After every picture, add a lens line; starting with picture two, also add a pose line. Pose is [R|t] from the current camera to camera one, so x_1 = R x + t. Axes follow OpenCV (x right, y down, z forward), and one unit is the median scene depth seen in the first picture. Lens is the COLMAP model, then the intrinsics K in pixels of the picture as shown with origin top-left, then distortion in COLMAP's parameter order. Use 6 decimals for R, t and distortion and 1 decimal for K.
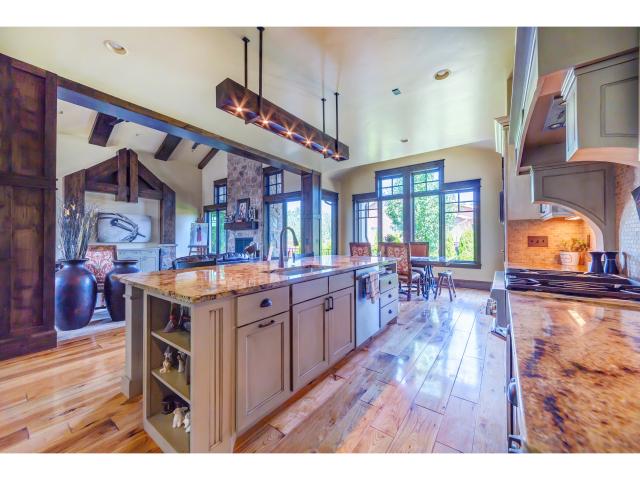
lens RADIAL K [[251.0, 0, 319.4], [0, 251.0, 228.4], [0, 0, 1]] dist [-0.000065, 0.000042]
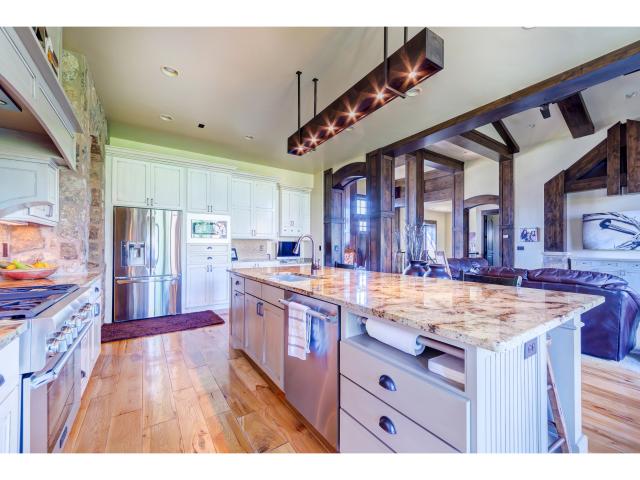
lens RADIAL K [[260.6, 0, 318.8], [0, 260.6, 244.8], [0, 0, 1]] dist [0.001050, 0.000143]
pose [[-0.337455, -0.005189, -0.941327, 0.286522], [0.047905, 0.998594, -0.022678, 0.018088], [0.940122, -0.052747, -0.336733, 0.472923]]
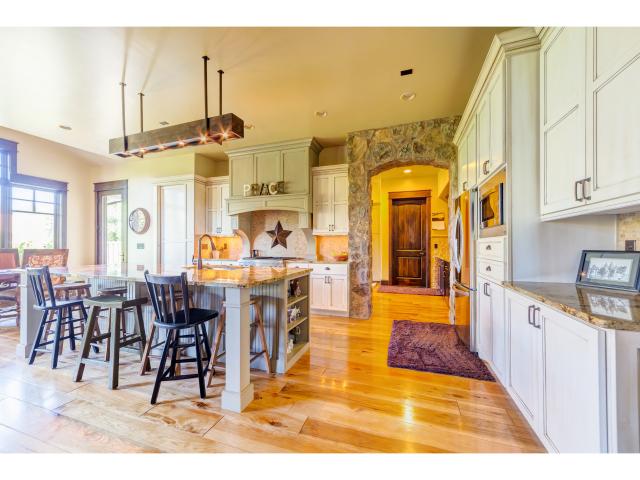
lens RADIAL K [[253.1, 0, 321.7], [0, 253.1, 241.5], [0, 0, 1]] dist [0.000704, 0.000160]
pose [[-0.298519, 0.019534, 0.954204, -0.482833], [-0.050792, 0.998049, -0.036322, 0.011852], [-0.953051, -0.059309, -0.296944, 0.279726]]
